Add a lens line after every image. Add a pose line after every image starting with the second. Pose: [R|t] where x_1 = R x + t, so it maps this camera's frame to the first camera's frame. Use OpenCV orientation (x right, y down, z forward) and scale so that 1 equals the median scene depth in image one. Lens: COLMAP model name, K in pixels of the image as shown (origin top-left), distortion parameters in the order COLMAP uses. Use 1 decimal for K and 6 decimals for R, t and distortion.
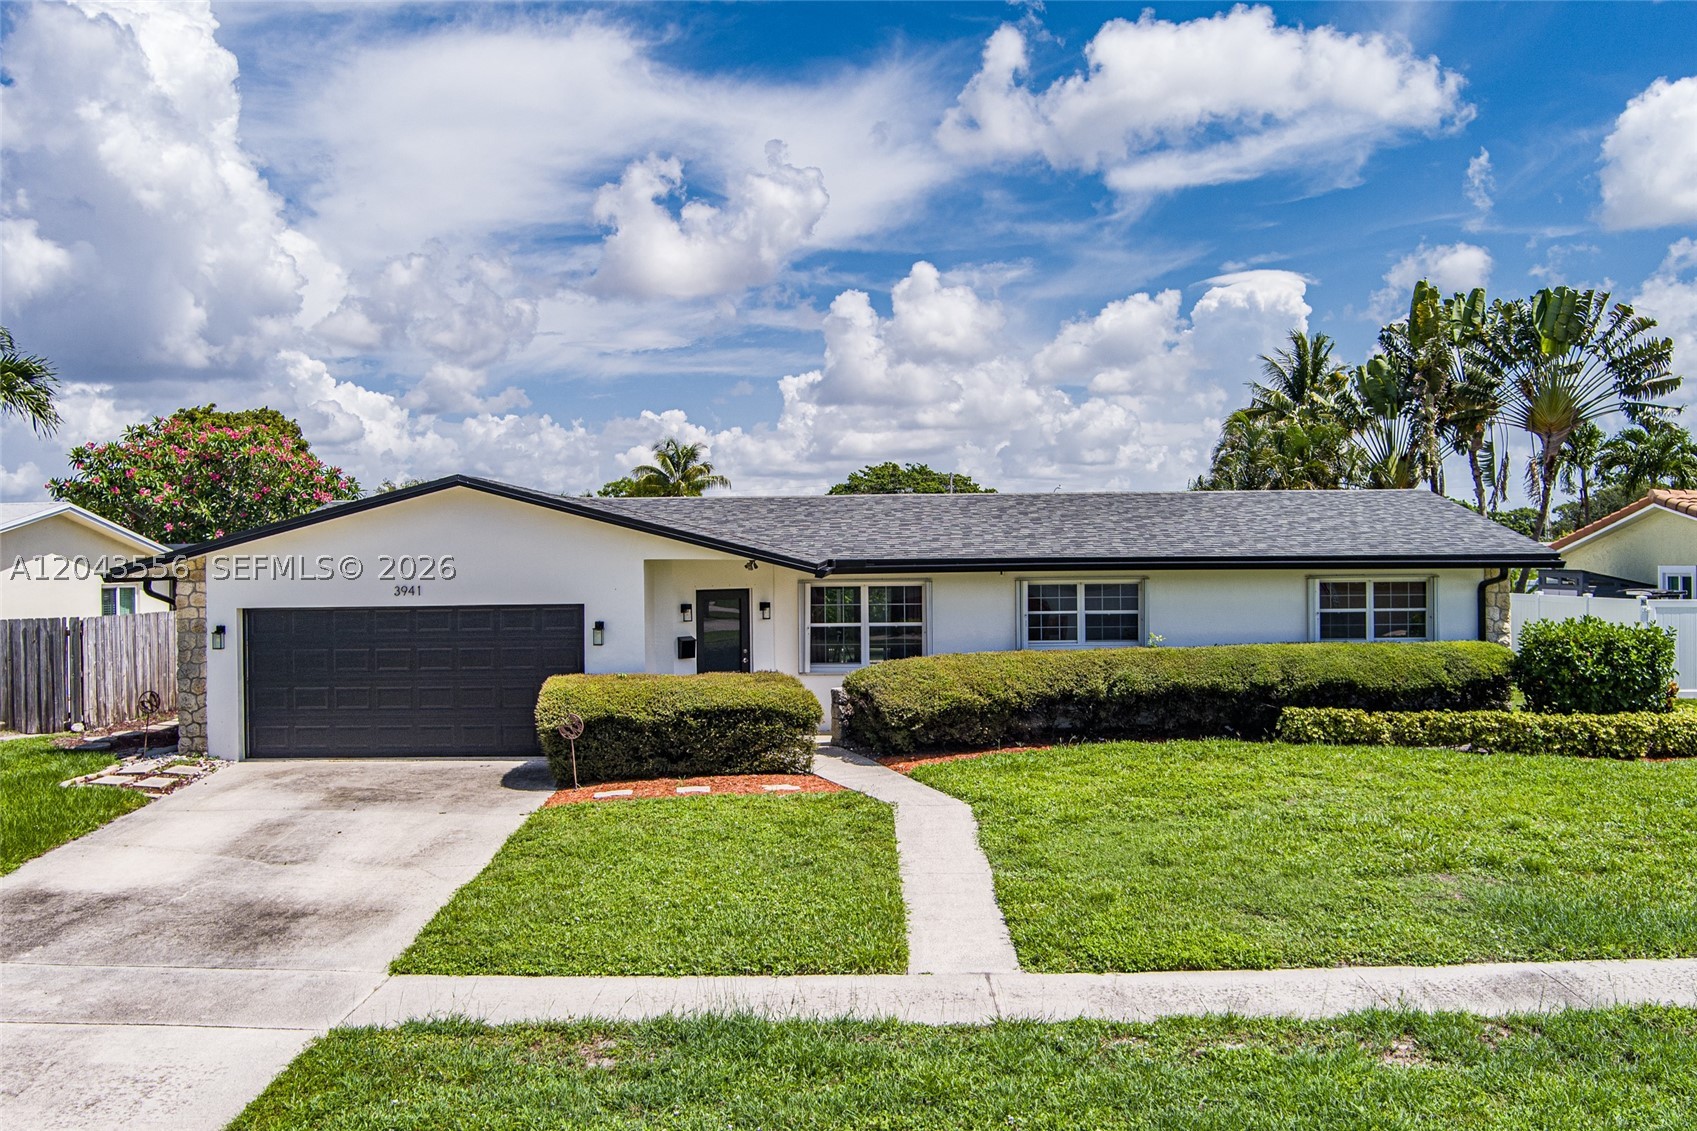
lens RADIAL K [[1375.2, 0, 847.8], [0, 1375.2, 573.3], [0, 0, 1]] dist [-0.080069, 0.031783]
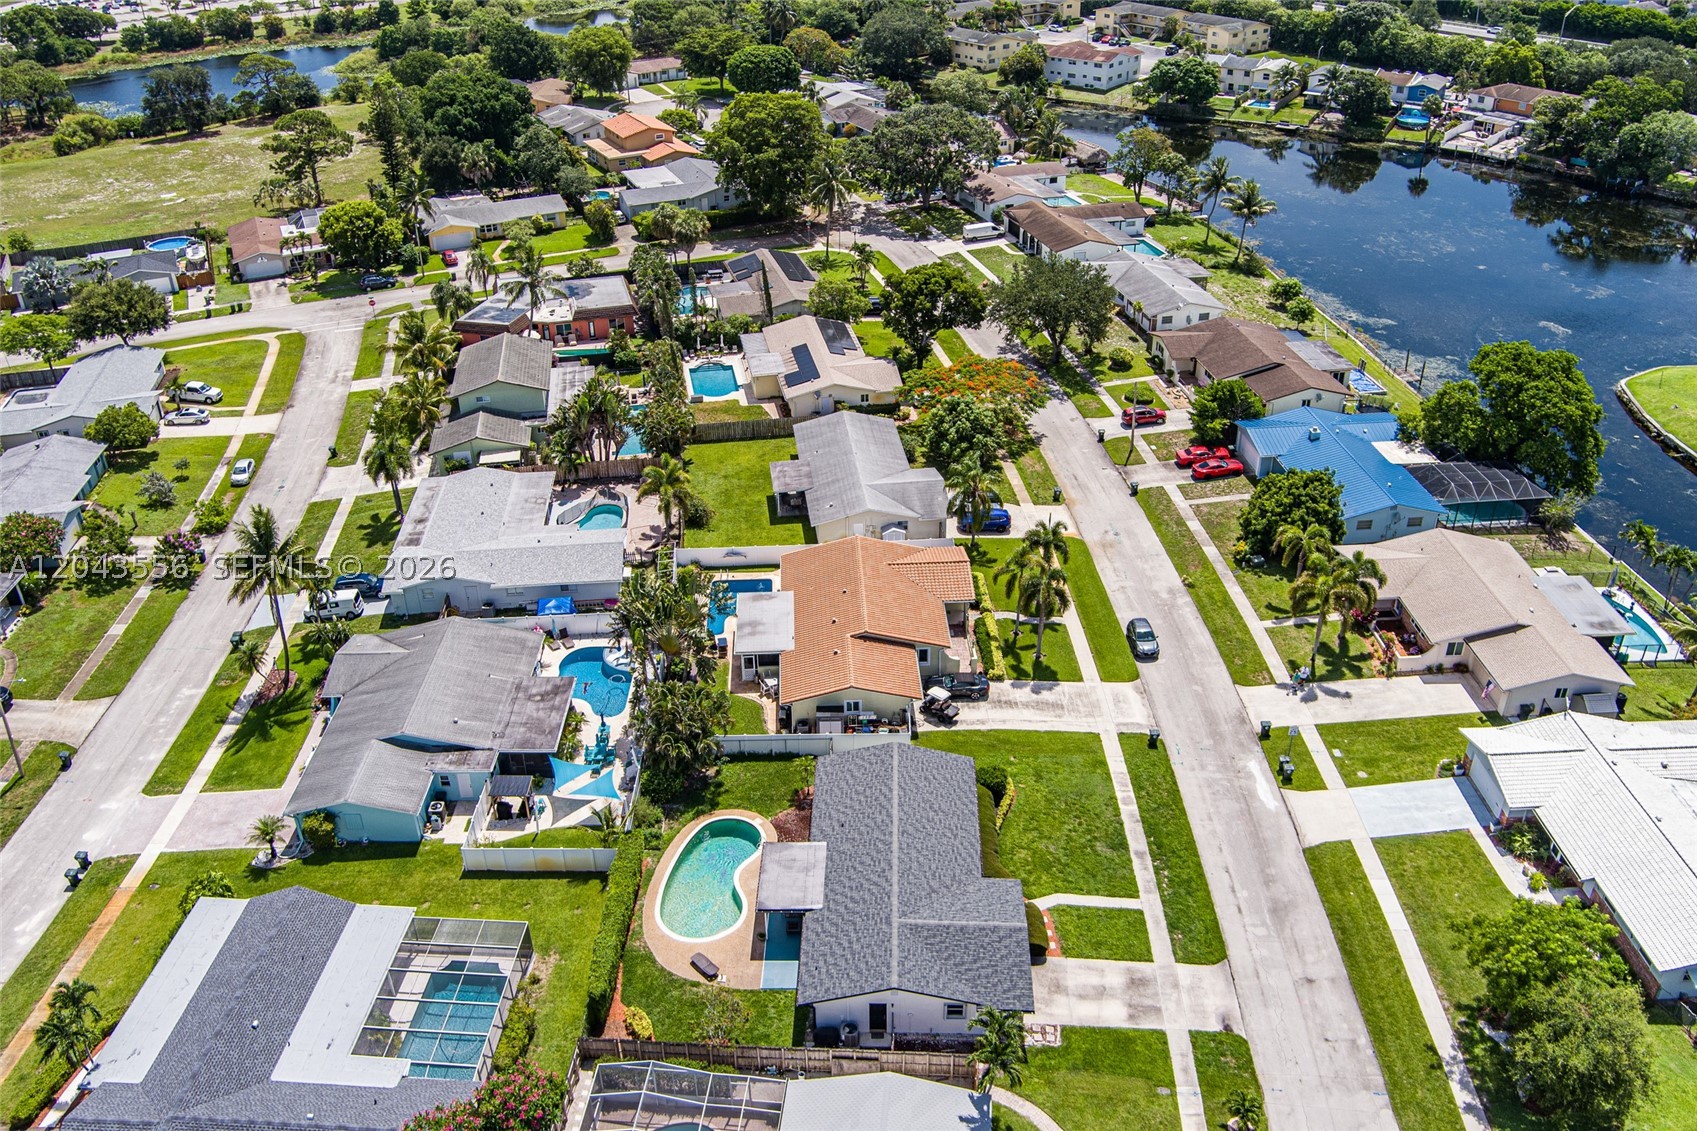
lens RADIAL K [[1375.2, 0, 849.3], [0, 1375.2, 570.7], [0, 0, 1]] dist [-0.080069, 0.031783]
pose [[0.013229, -0.497728, 0.867232, -3.118167], [0.017774, 0.867288, 0.497489, -2.853002], [-0.999755, 0.008833, 0.020320, 1.376119]]
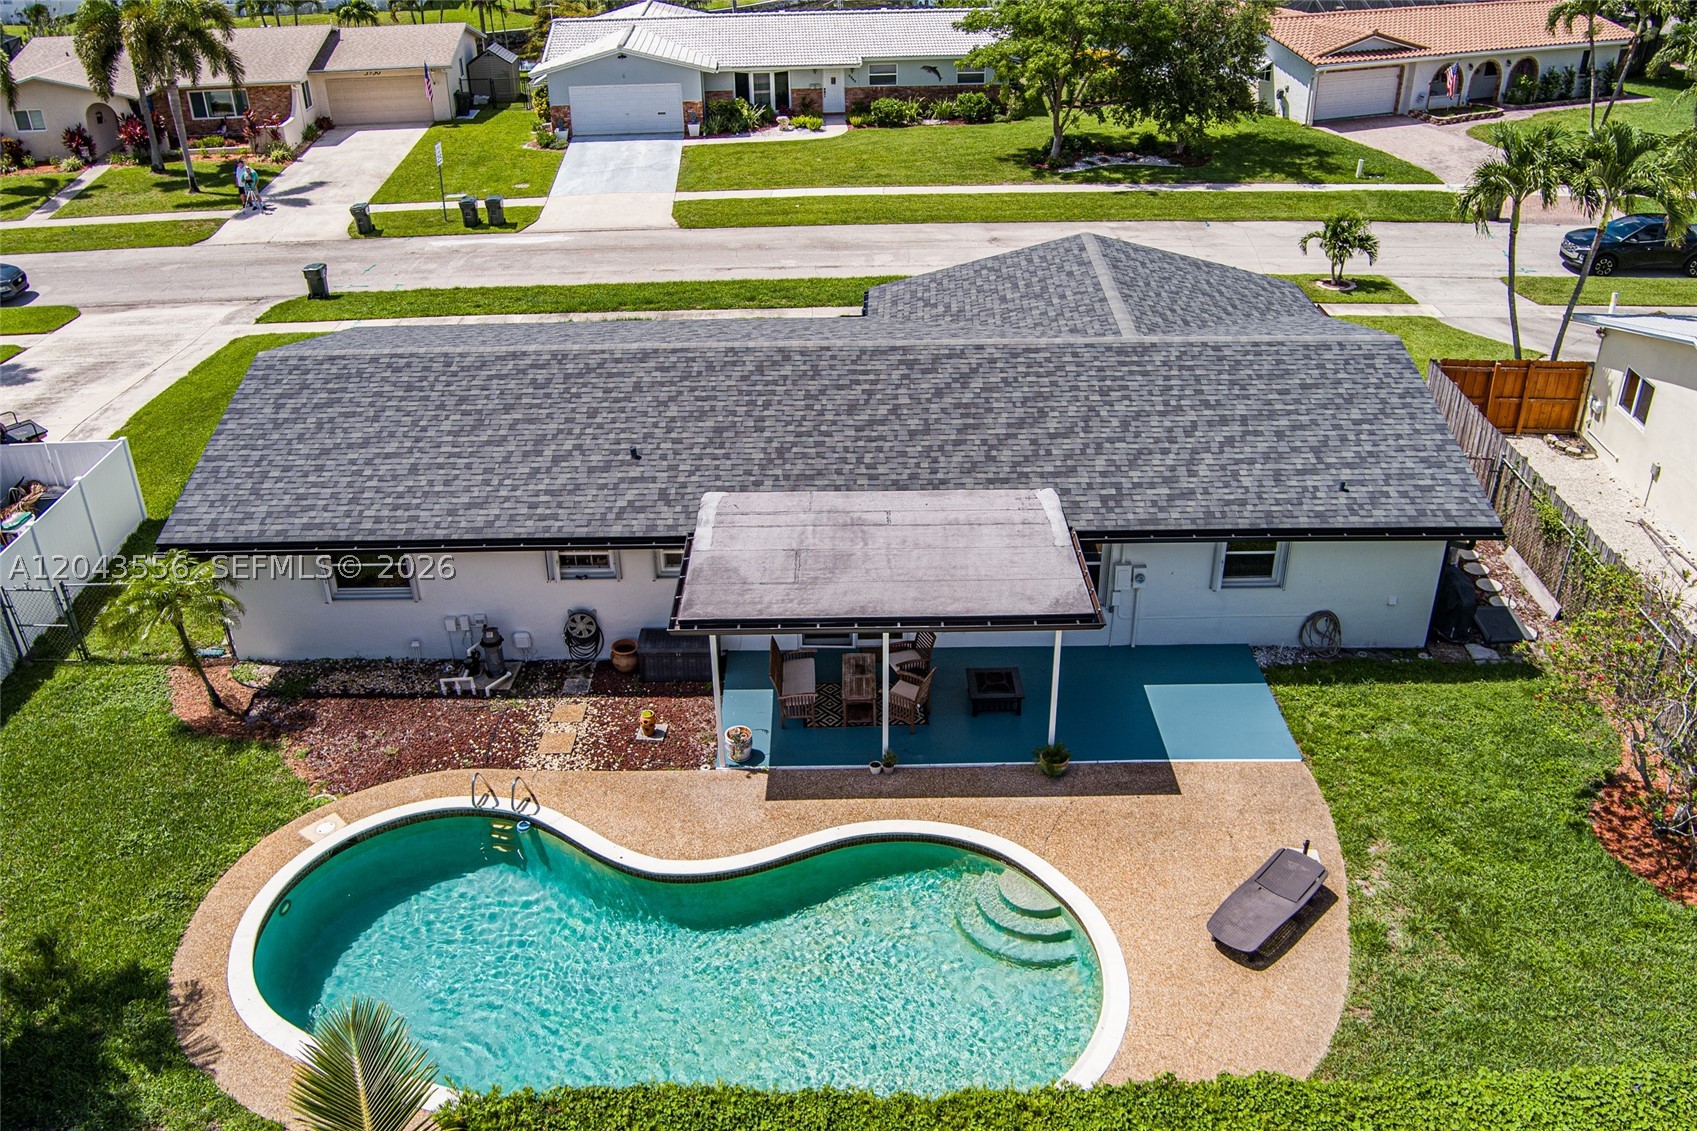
lens RADIAL K [[1375.2, 0, 849.8], [0, 1375.2, 562.3], [0, 0, 1]] dist [-0.080069, 0.031783]
pose [[-0.999508, 0.031368, 0.000407, 0.011223], [0.027637, 0.874327, 0.484550, -0.513466], [0.014843, 0.484323, -0.874764, 2.541613]]
